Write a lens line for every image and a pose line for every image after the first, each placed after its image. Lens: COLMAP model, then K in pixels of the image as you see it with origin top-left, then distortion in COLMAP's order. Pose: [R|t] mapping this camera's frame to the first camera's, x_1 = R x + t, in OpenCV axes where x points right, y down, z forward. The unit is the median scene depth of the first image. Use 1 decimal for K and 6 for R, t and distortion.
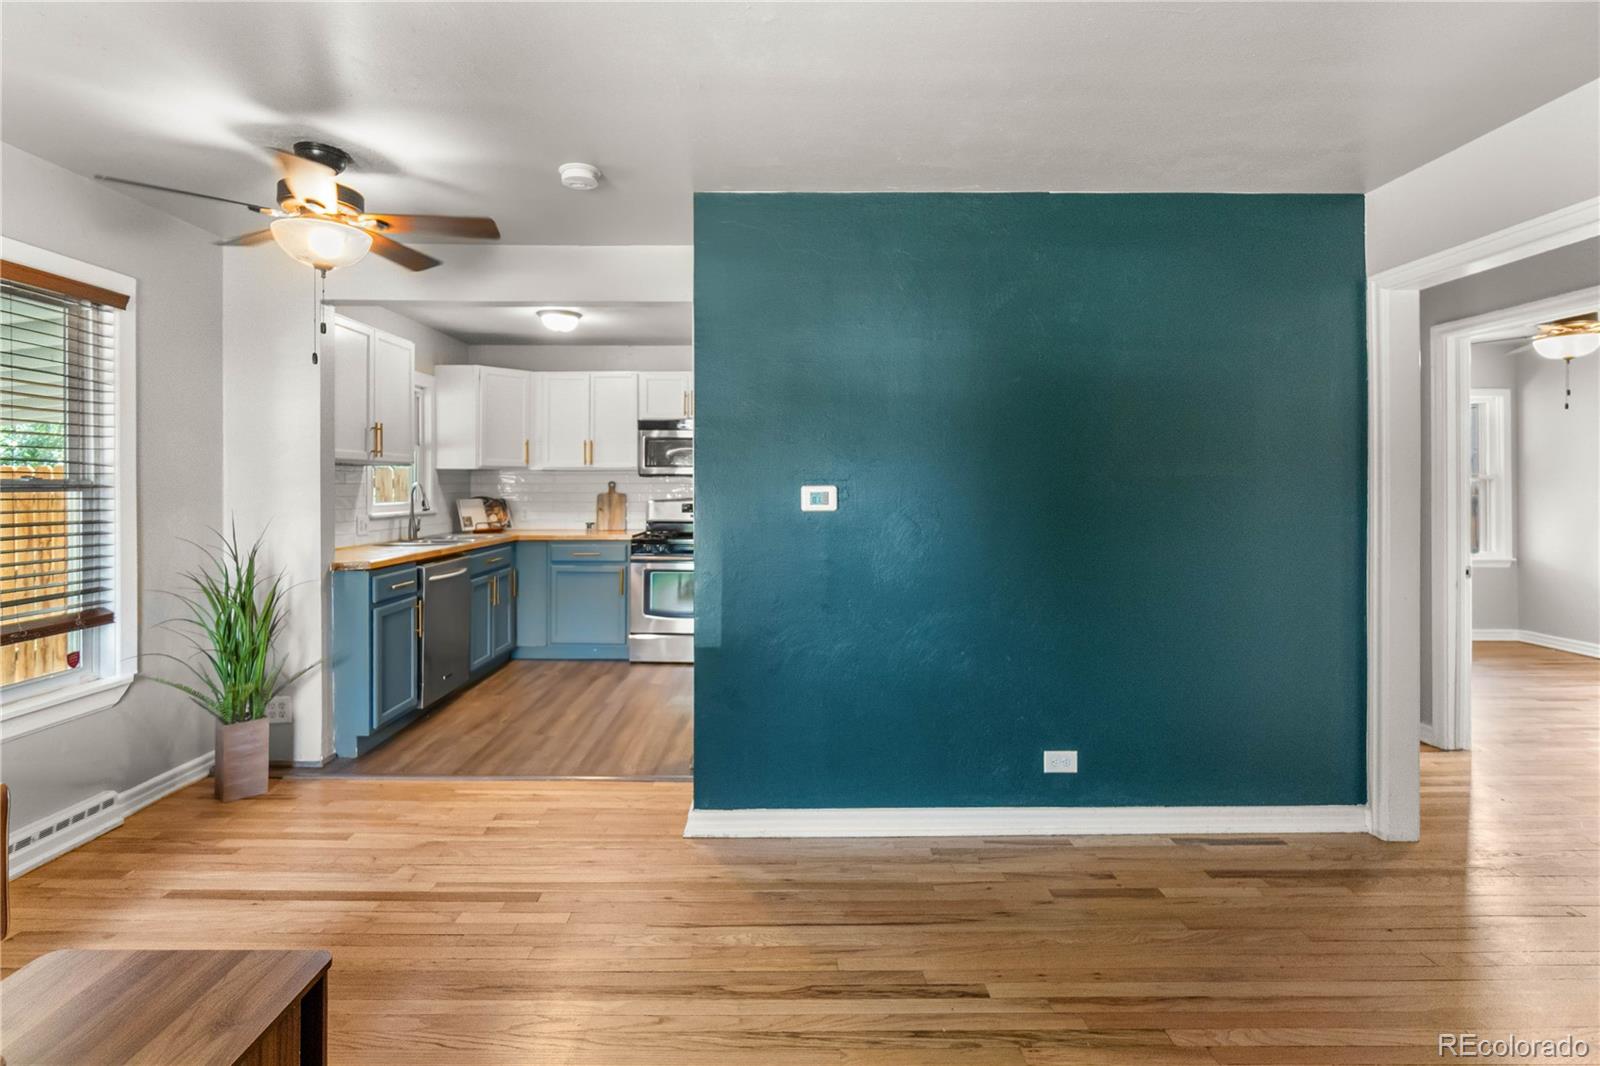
lens RADIAL K [[748.6, 0, 794.3], [0, 748.6, 486.9], [0, 0, 1]] dist [-0.007256, 0.002316]
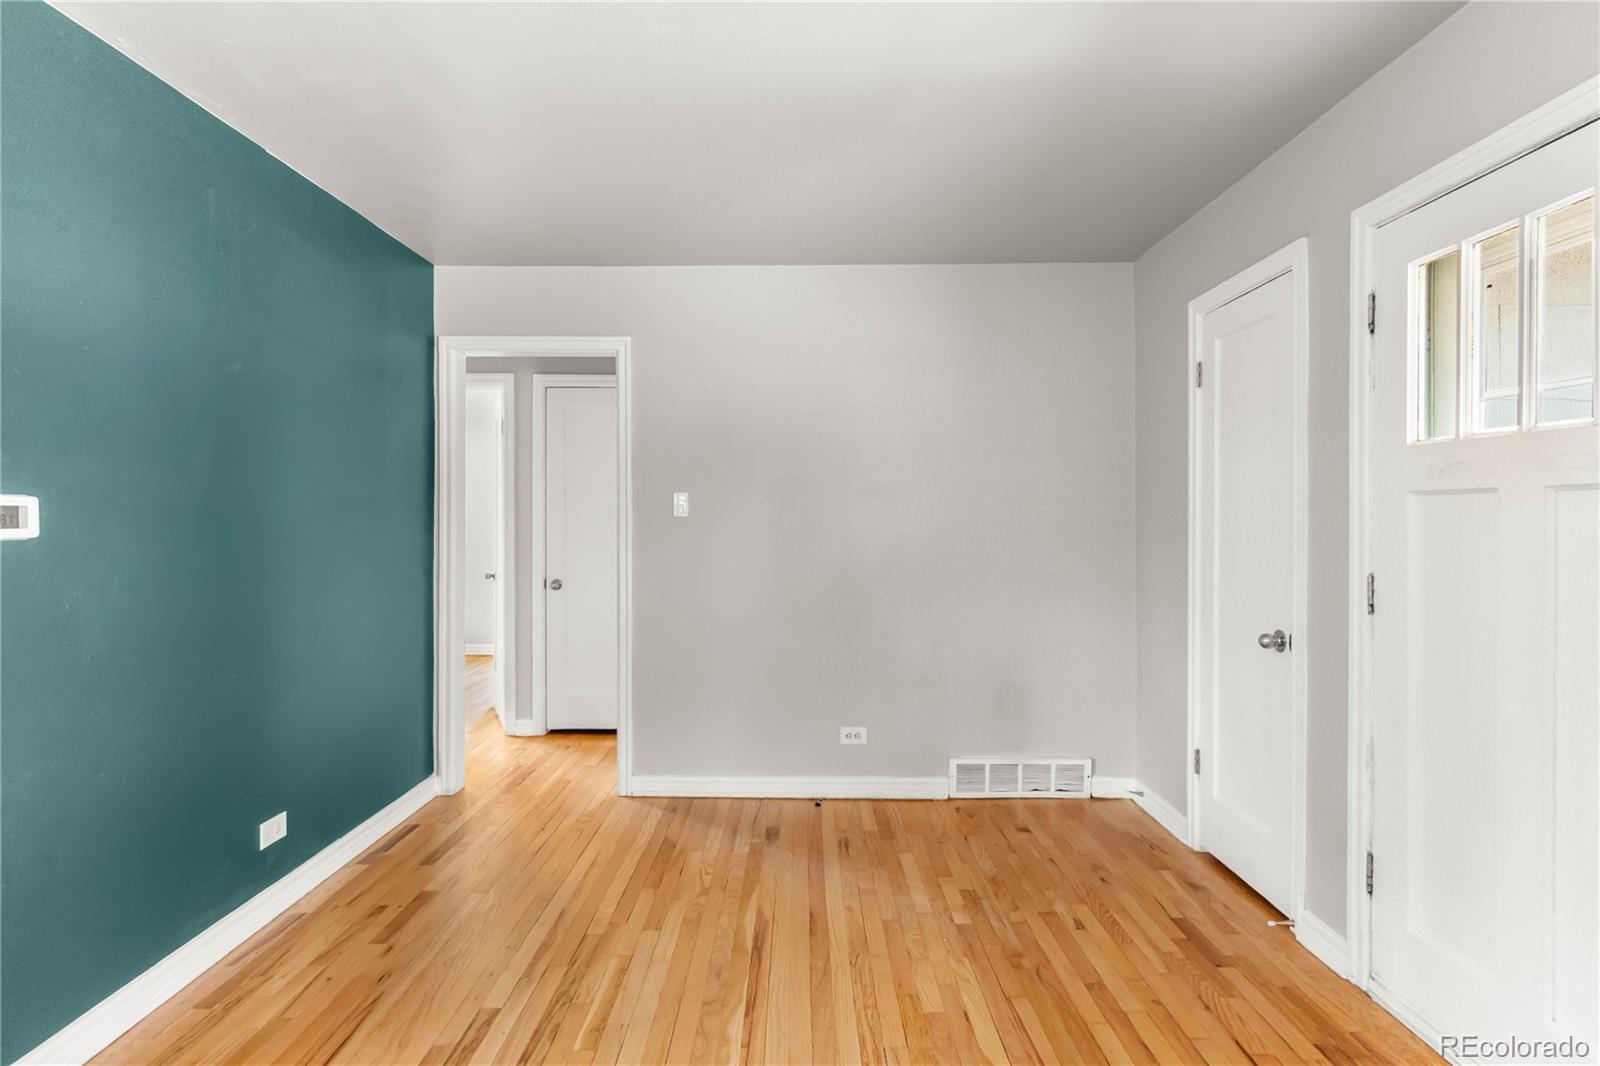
lens RADIAL K [[833.2, 0, 803.8], [0, 833.2, 534.1], [0, 0, 1]] dist [-0.003884, -0.001129]
pose [[0.012311, -0.014730, 0.999816, -0.555143], [-0.000363, 0.999891, 0.014735, 0.019958], [-0.999924, -0.000545, 0.012304, 0.382927]]
